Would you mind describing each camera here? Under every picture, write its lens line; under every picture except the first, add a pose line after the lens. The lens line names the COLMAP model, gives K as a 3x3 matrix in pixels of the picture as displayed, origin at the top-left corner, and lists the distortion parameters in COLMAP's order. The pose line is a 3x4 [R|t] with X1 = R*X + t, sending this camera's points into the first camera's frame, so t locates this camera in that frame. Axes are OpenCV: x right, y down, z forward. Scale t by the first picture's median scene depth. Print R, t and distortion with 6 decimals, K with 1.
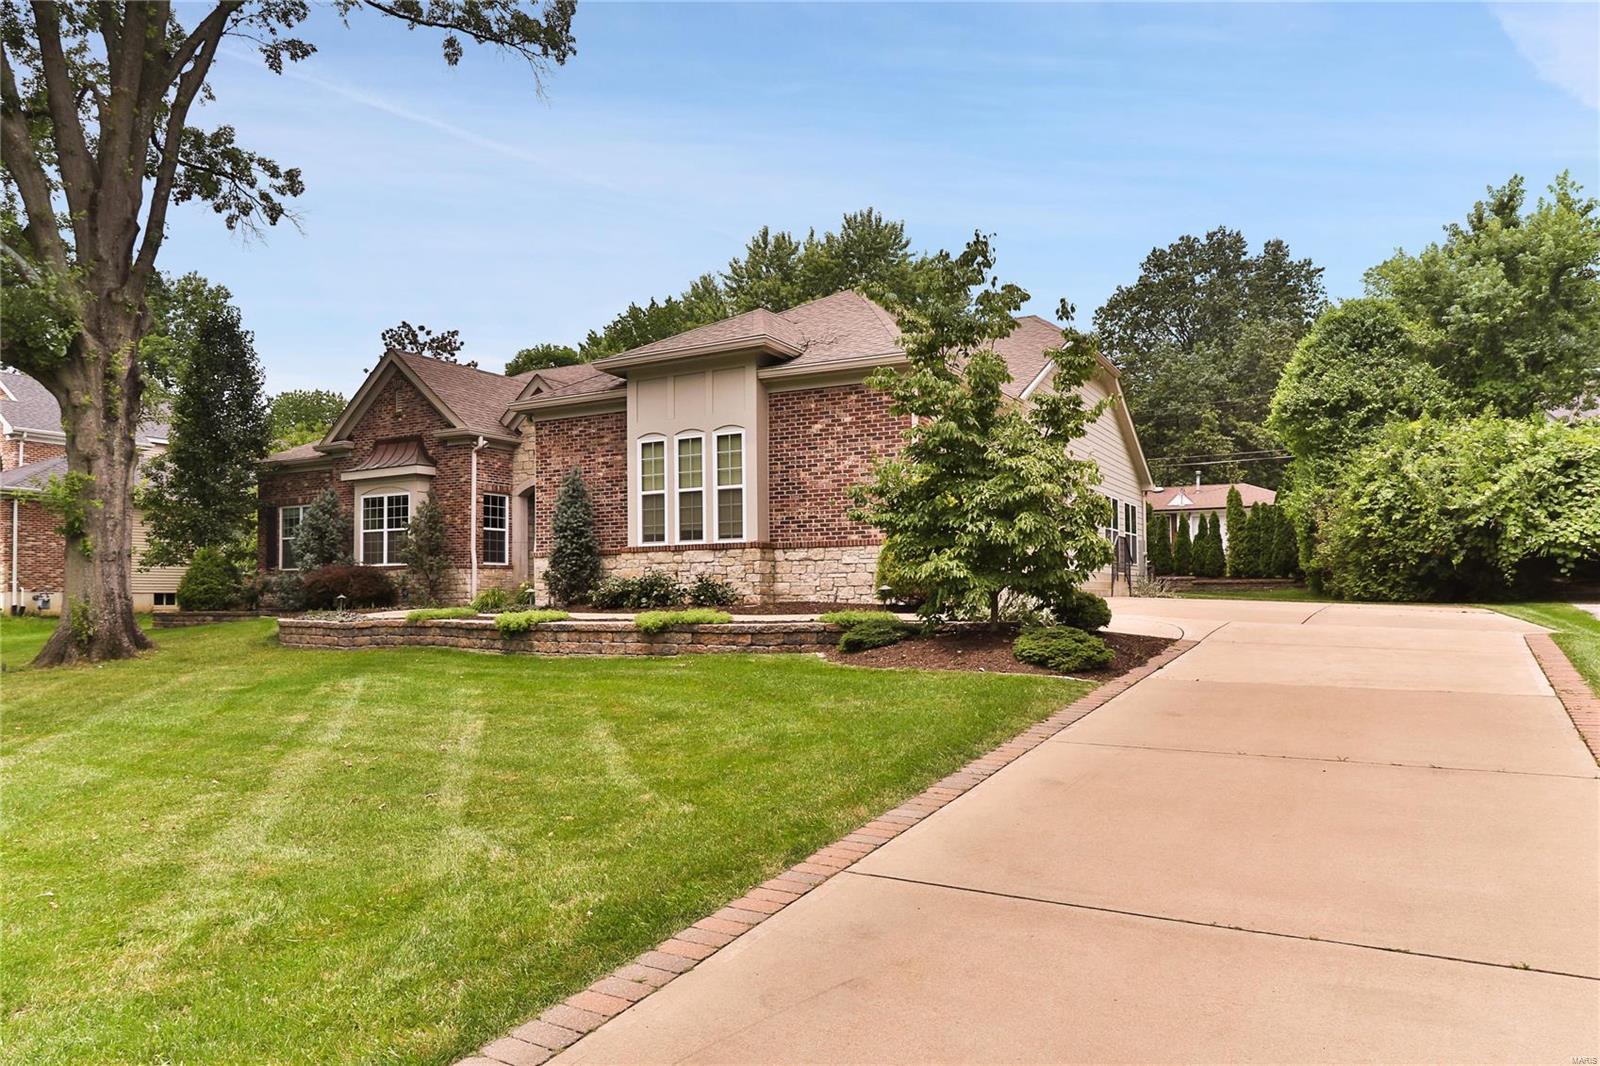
lens RADIAL K [[1115.3, 0, 793.5], [0, 1115.3, 555.5], [0, 0, 1]] dist [-0.003432, 0.000568]
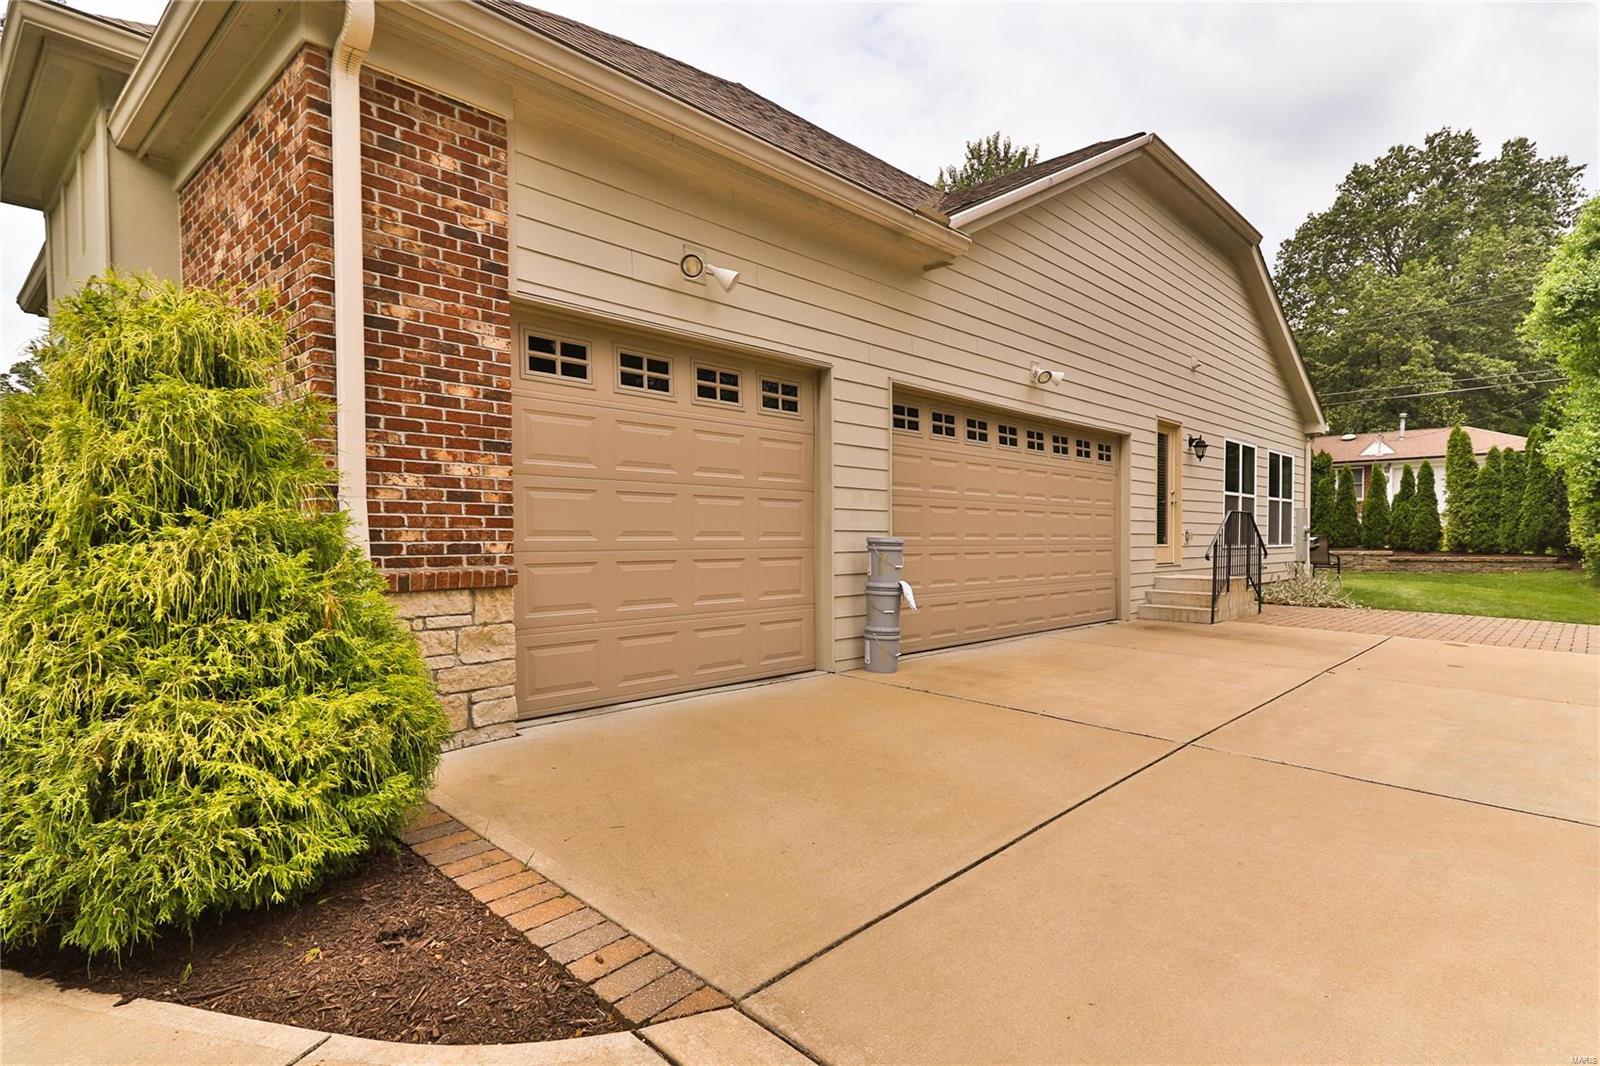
lens RADIAL K [[852.3, 0, 800.7], [0, 852.3, 557.1], [0, 0, 1]] dist [0.027979, -0.019705]
pose [[0.966233, 0.008630, -0.257527, 0.090511], [0.007331, 0.998114, 0.060956, -0.010349], [0.257567, -0.060785, 0.964347, 0.247456]]
